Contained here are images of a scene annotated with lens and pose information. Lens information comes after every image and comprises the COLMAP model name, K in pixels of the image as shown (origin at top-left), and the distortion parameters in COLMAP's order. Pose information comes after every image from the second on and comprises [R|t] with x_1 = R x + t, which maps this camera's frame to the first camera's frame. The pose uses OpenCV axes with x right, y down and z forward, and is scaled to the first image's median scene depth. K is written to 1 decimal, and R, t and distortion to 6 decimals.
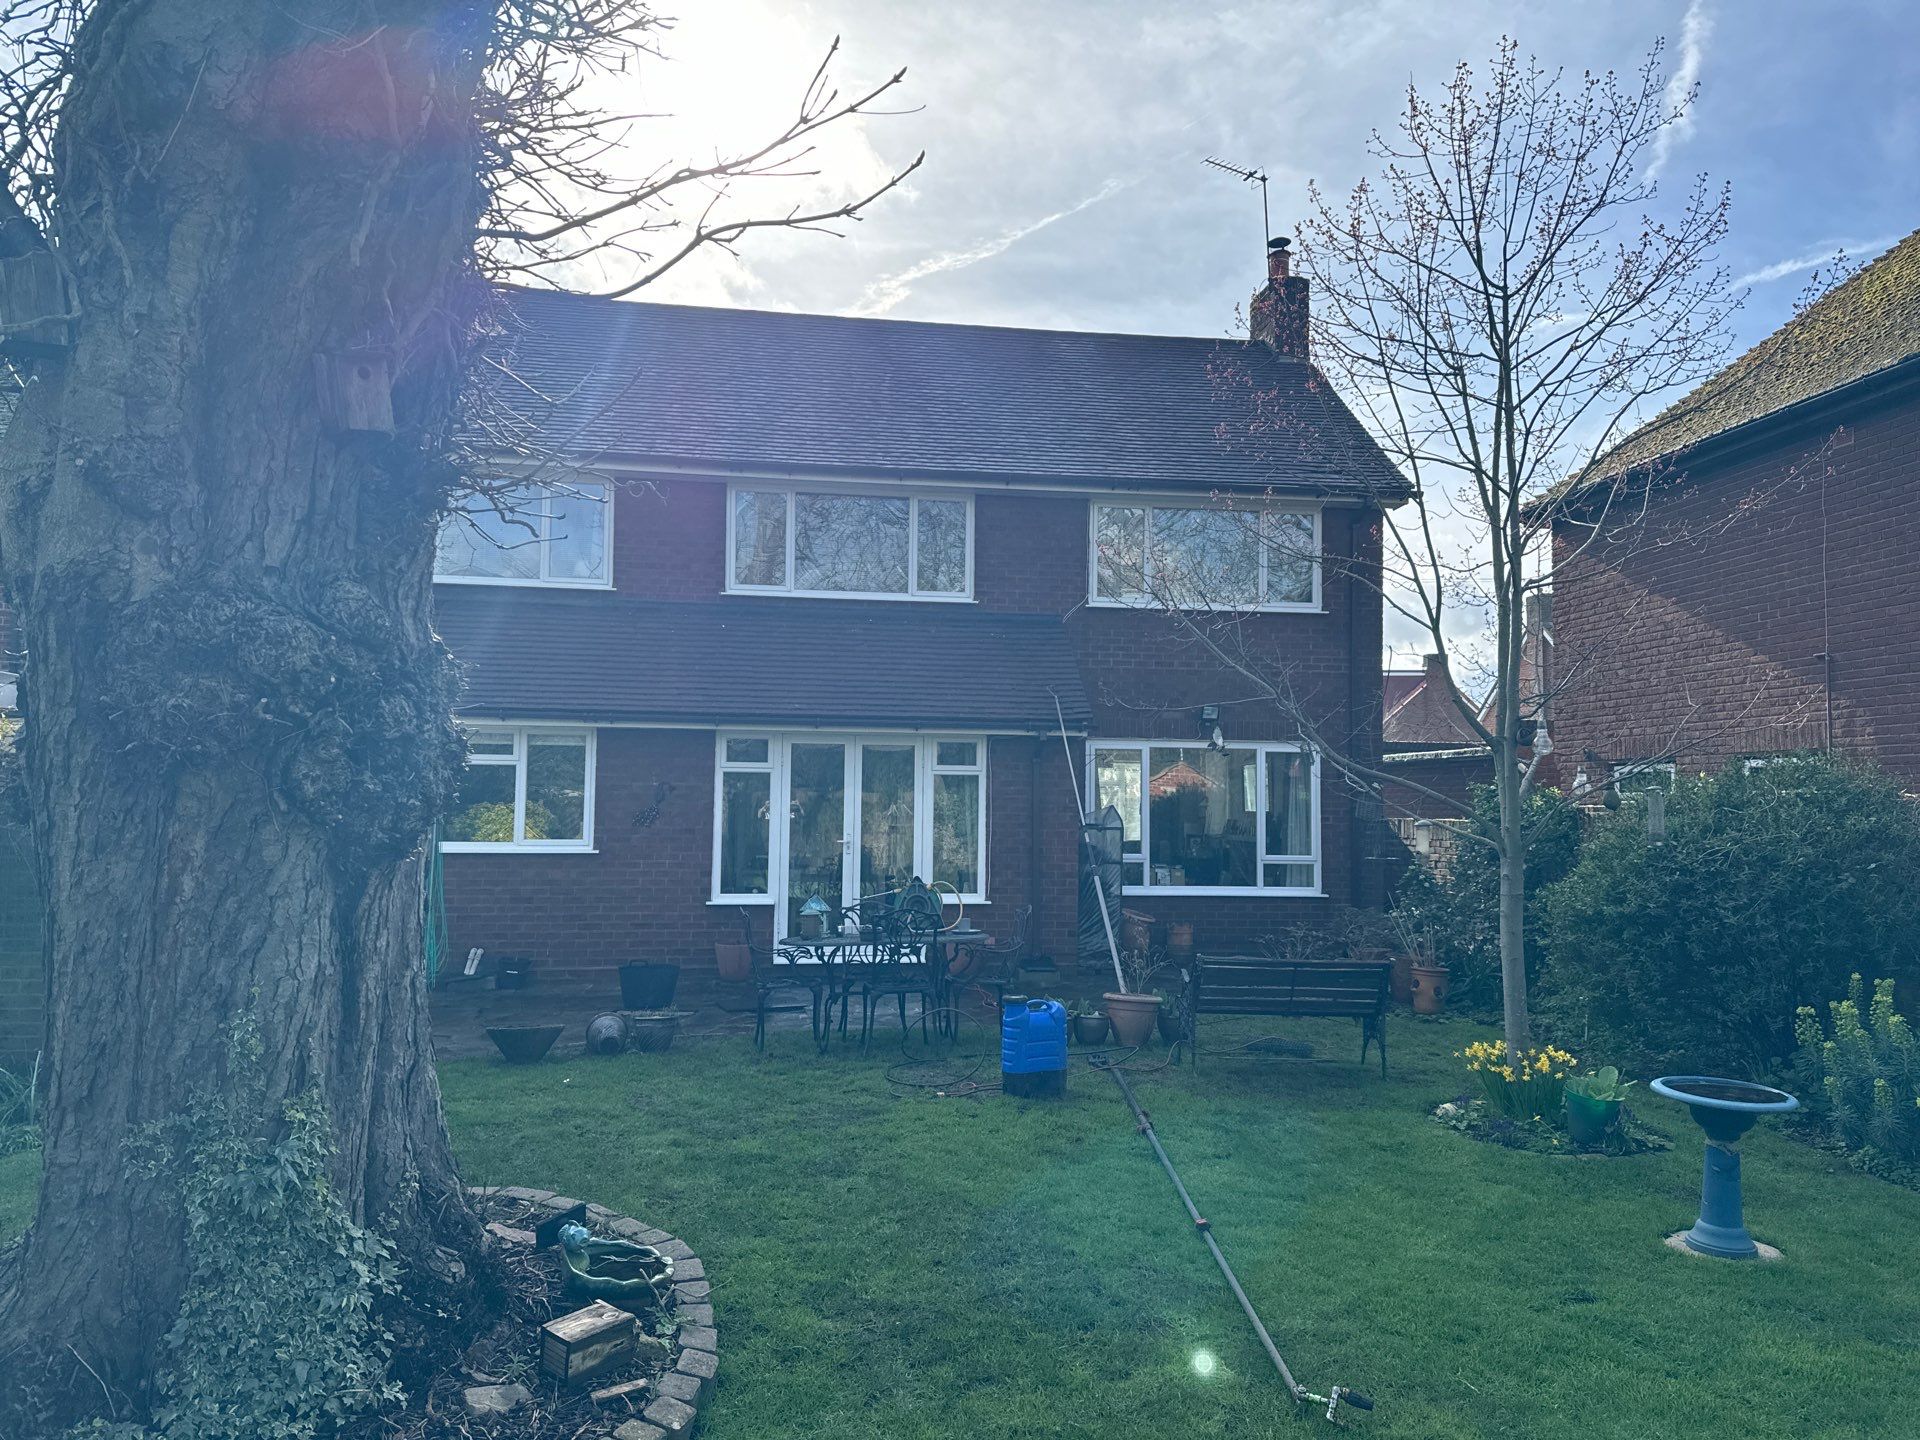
lens RADIAL K [[1359.9, 0, 978.7], [0, 1359.9, 729.9], [0, 0, 1]] dist [0.087849, -0.111069]
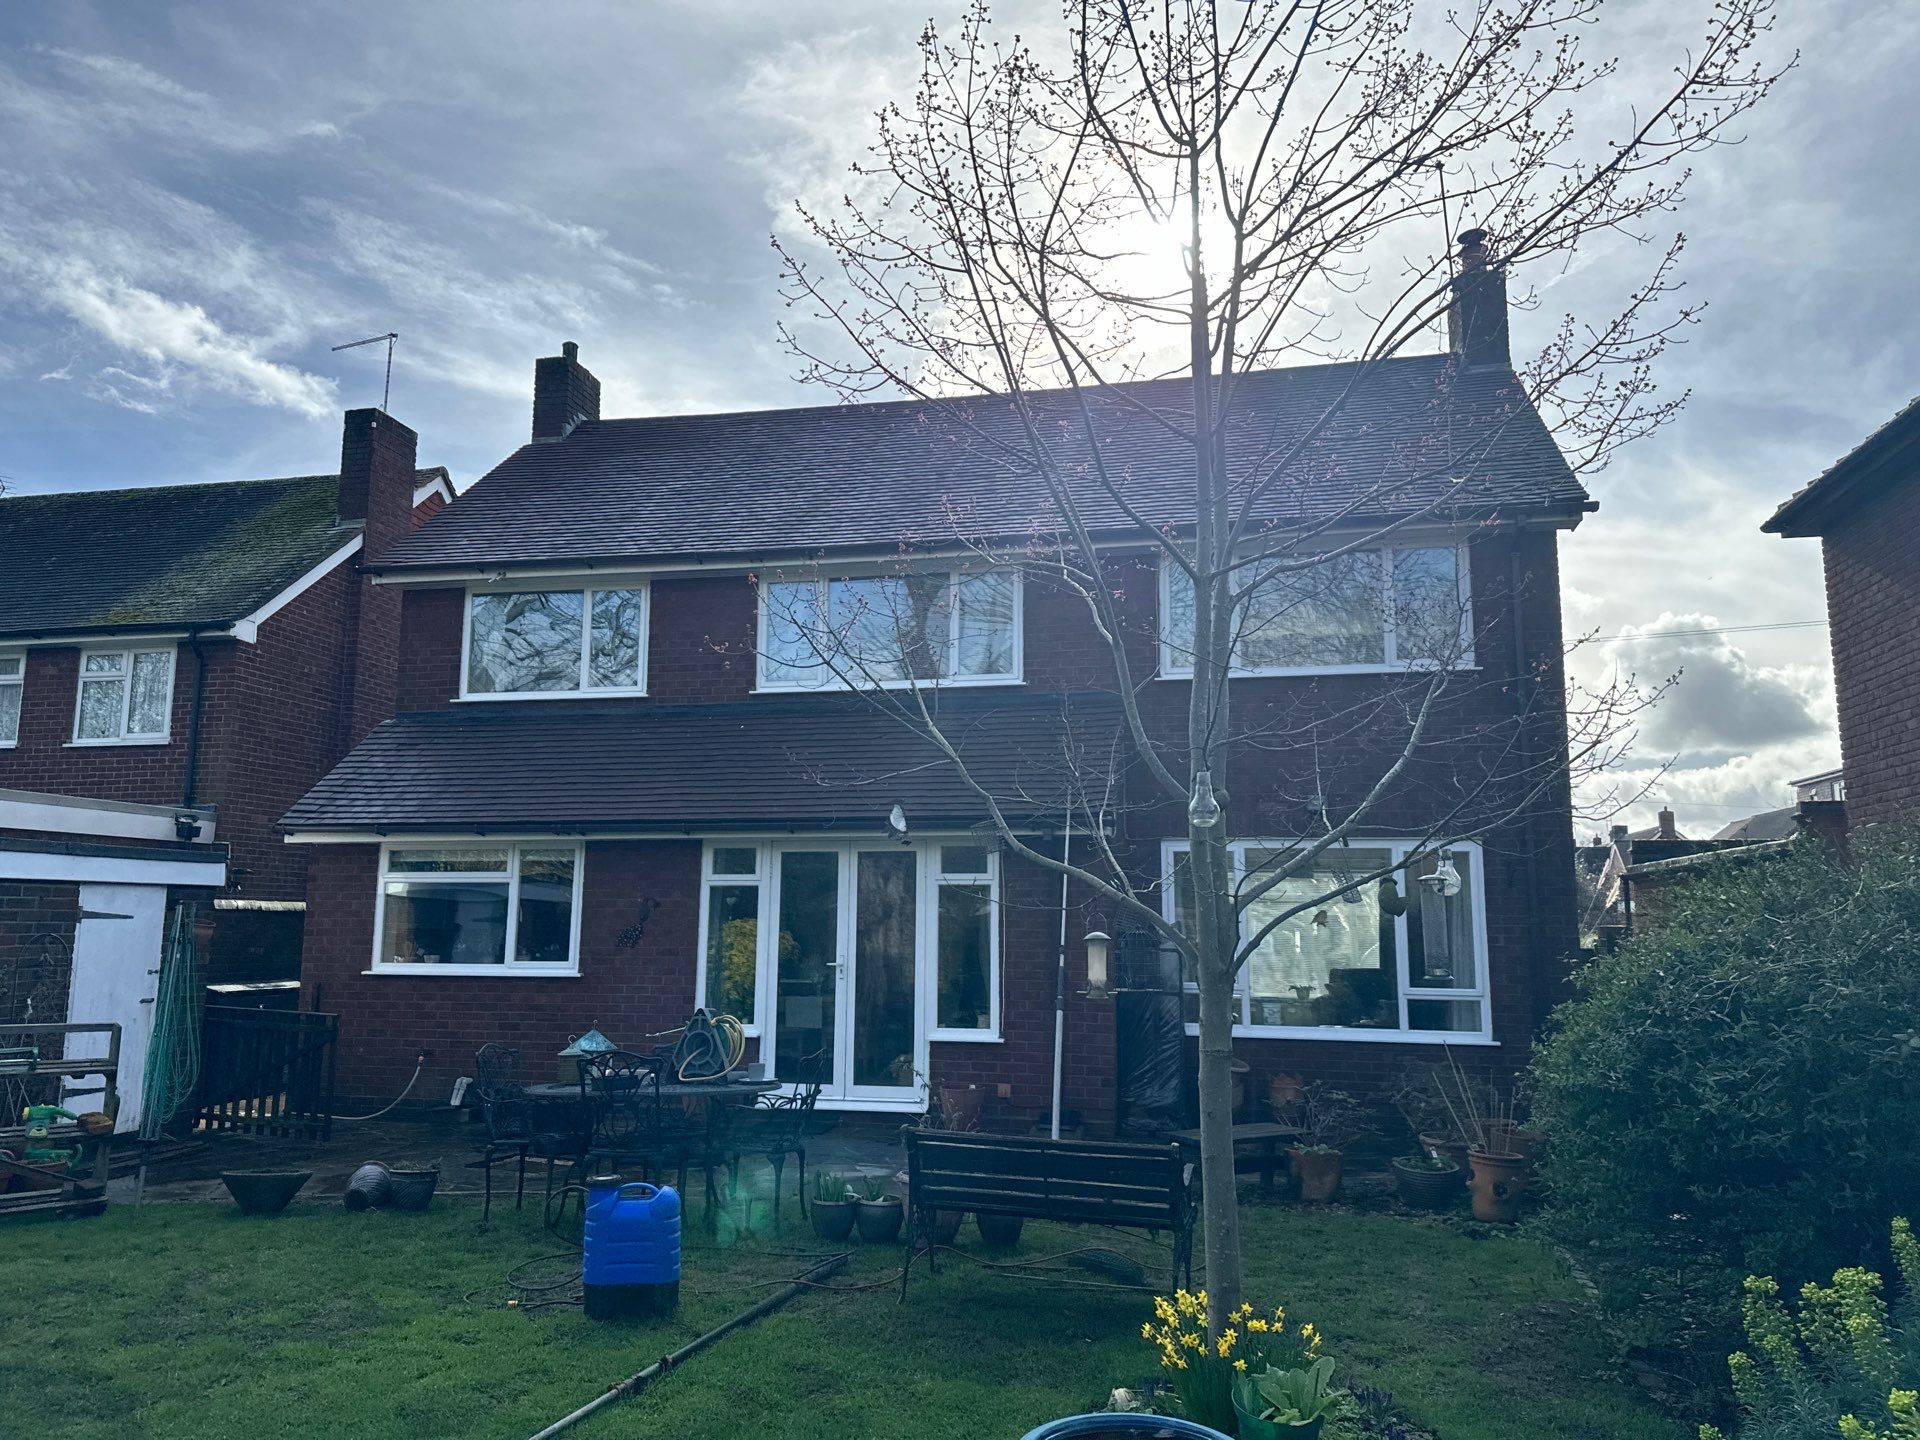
lens RADIAL K [[1361.3, 0, 959.5], [0, 1361.3, 728.6], [0, 0, 1]] dist [0.080924, -0.089762]
pose [[0.934029, -0.055221, -0.352903, 0.405830], [0.022898, 0.995202, -0.095122, 0.023226], [0.356462, 0.080766, 0.930812, 0.286333]]
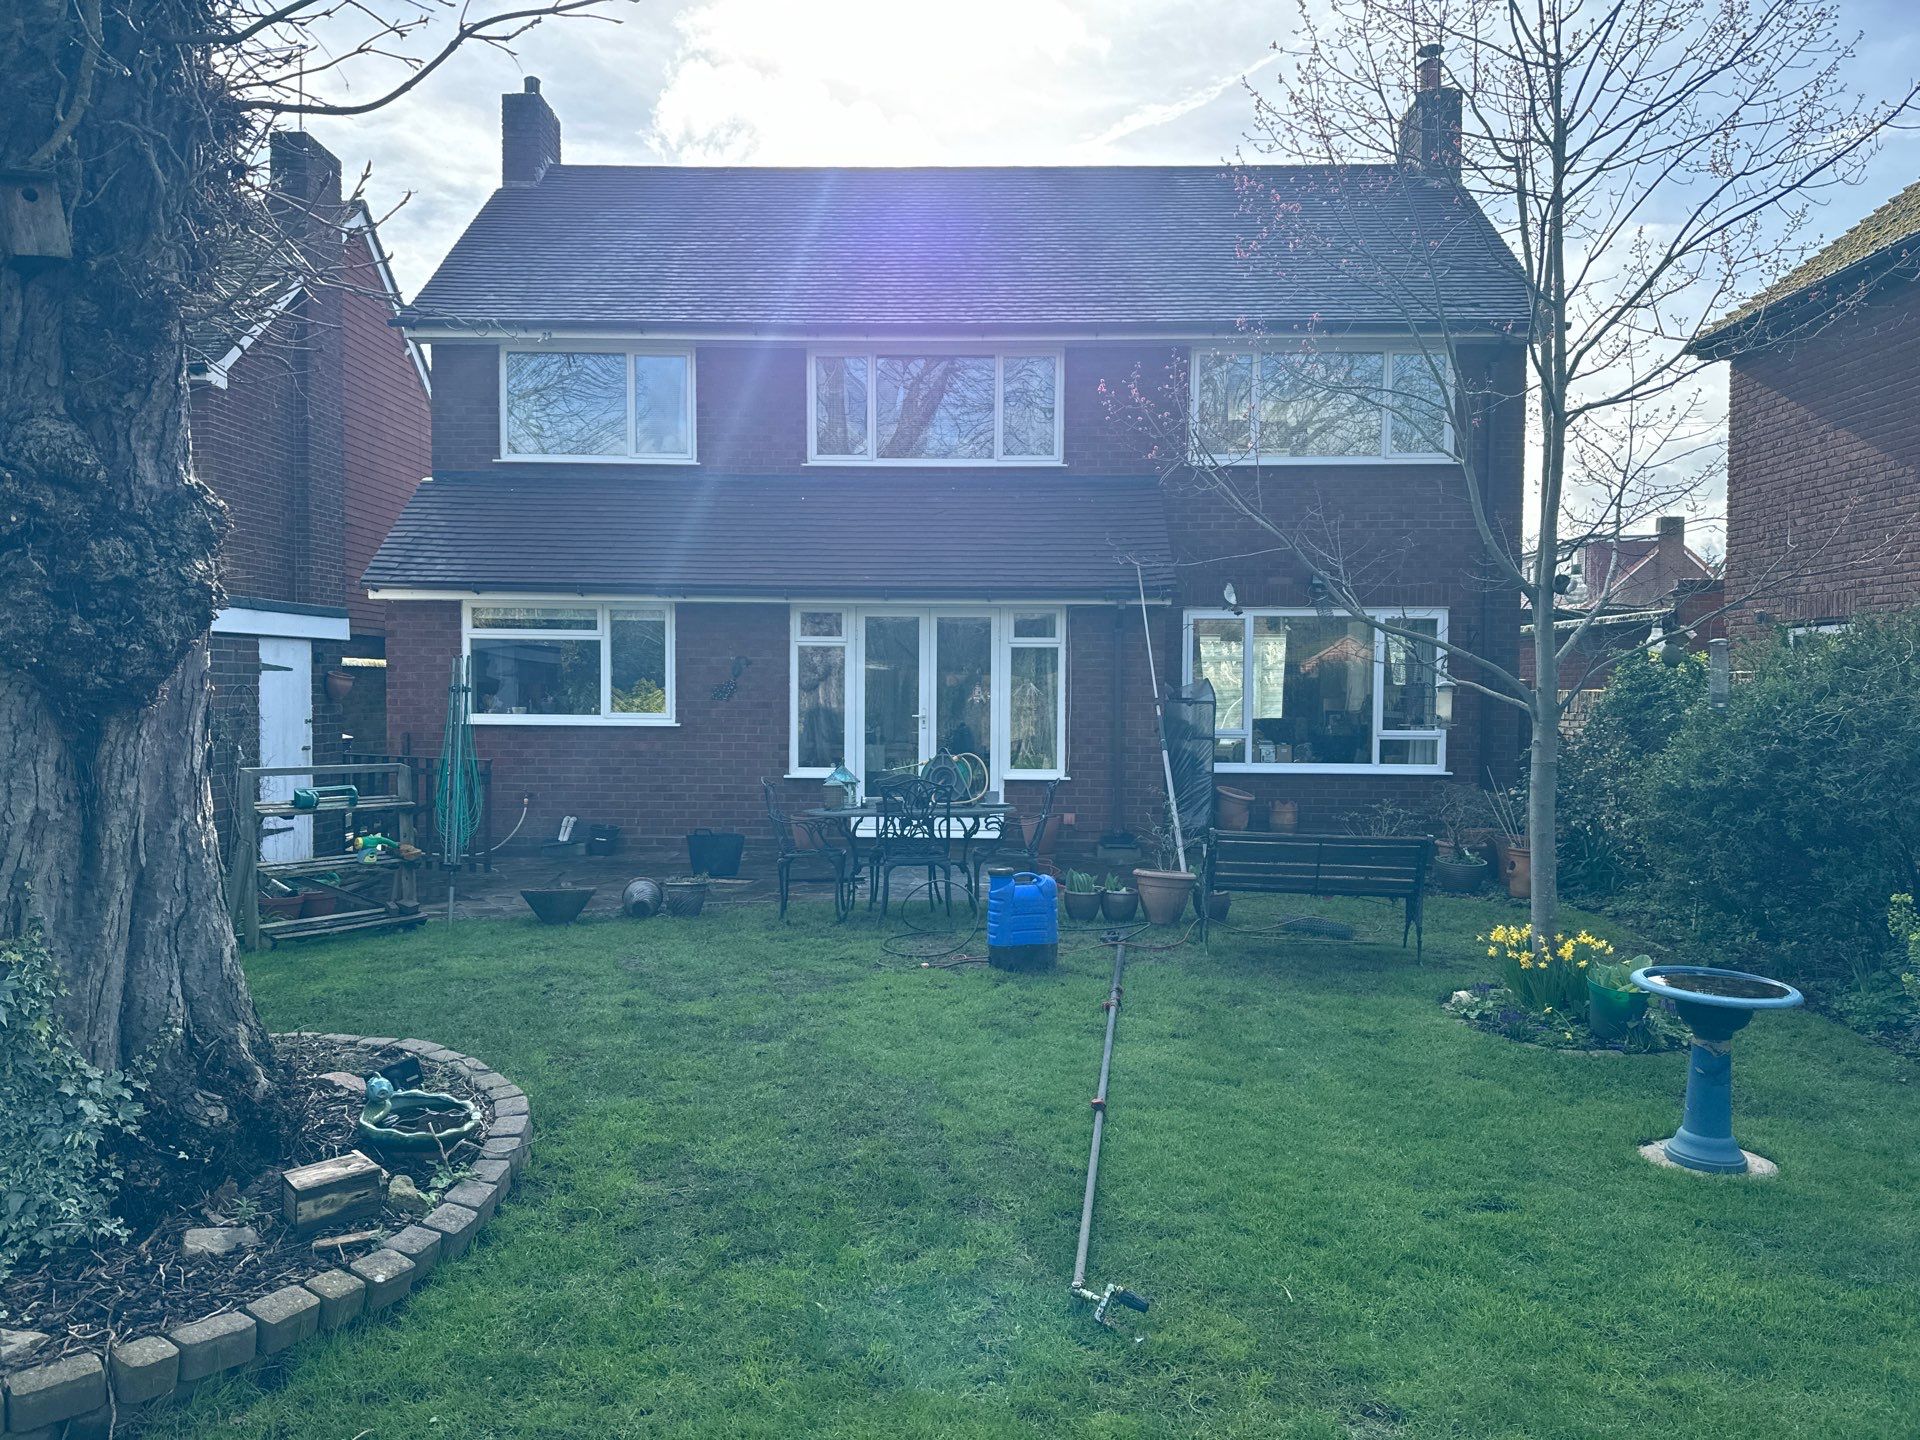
lens RADIAL K [[1361.3, 0, 959.5], [0, 1361.3, 728.6], [0, 0, 1]] dist [0.080924, -0.089762]
pose [[0.985922, 0.000069, -0.167204, 0.131108], [0.013948, 0.996480, 0.082656, 0.014661], [0.166621, -0.083825, 0.982451, 0.050875]]
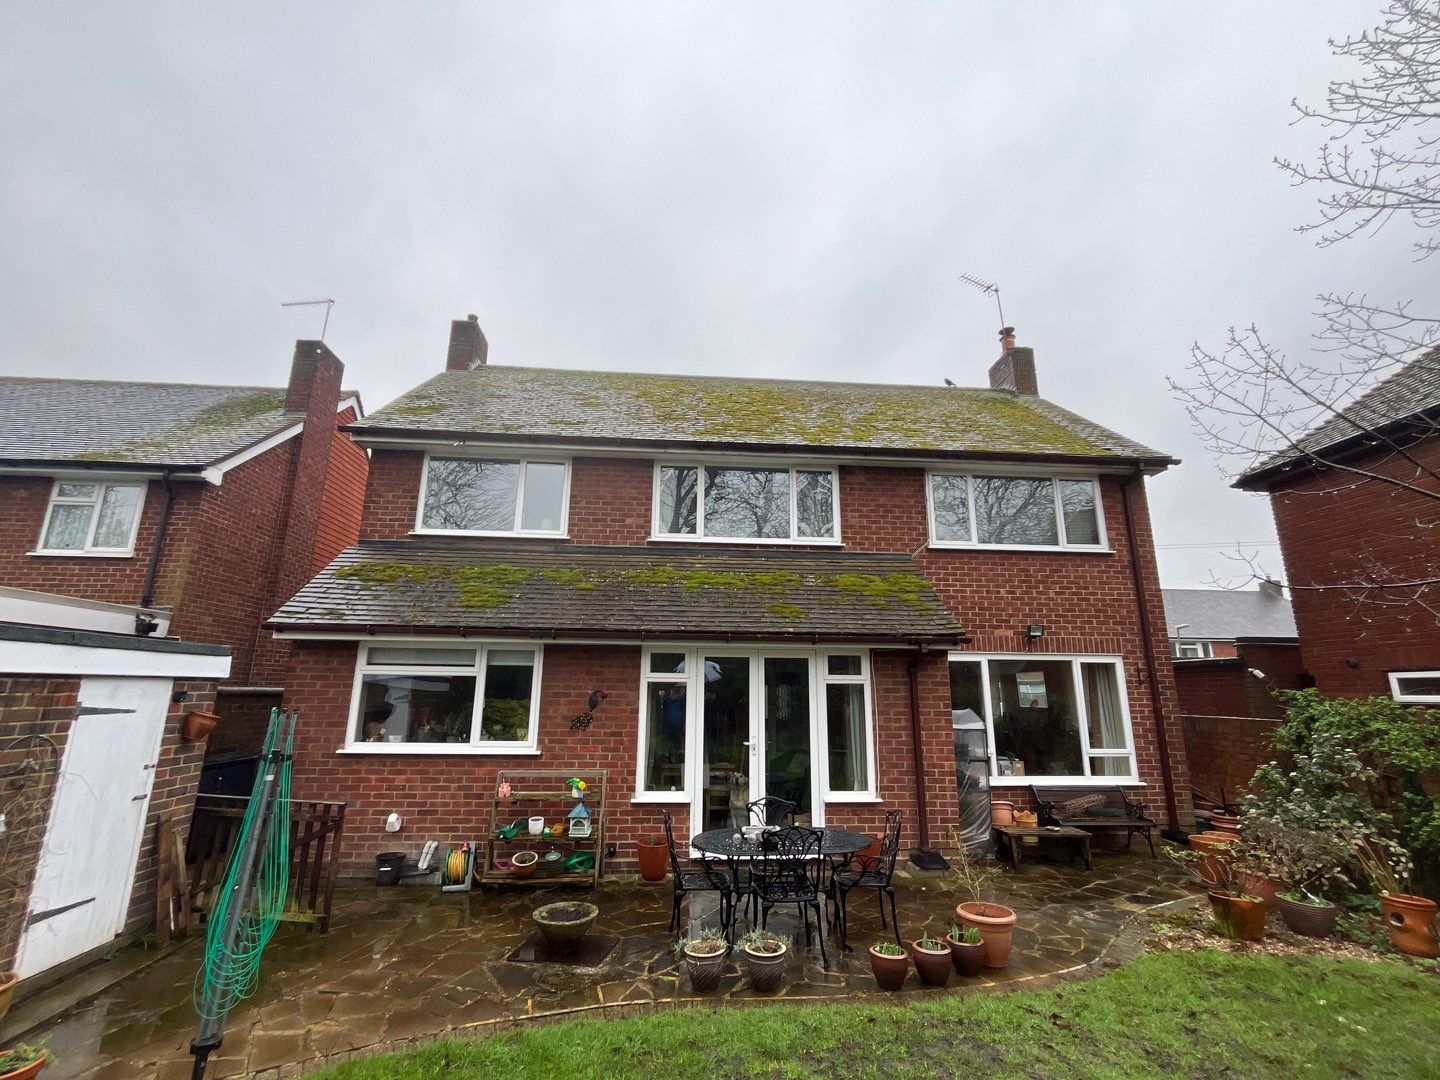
lens RADIAL K [[632.2, 0, 720.0], [0, 632.2, 540.0], [0, 0, 1]] dist [-0.001098, 0.000249]
pose [[0.997379, -0.017151, -0.070291, -0.116351], [0.004390, 0.984054, -0.177814, 0.010765], [0.072219, 0.177040, 0.981550, 0.616974]]
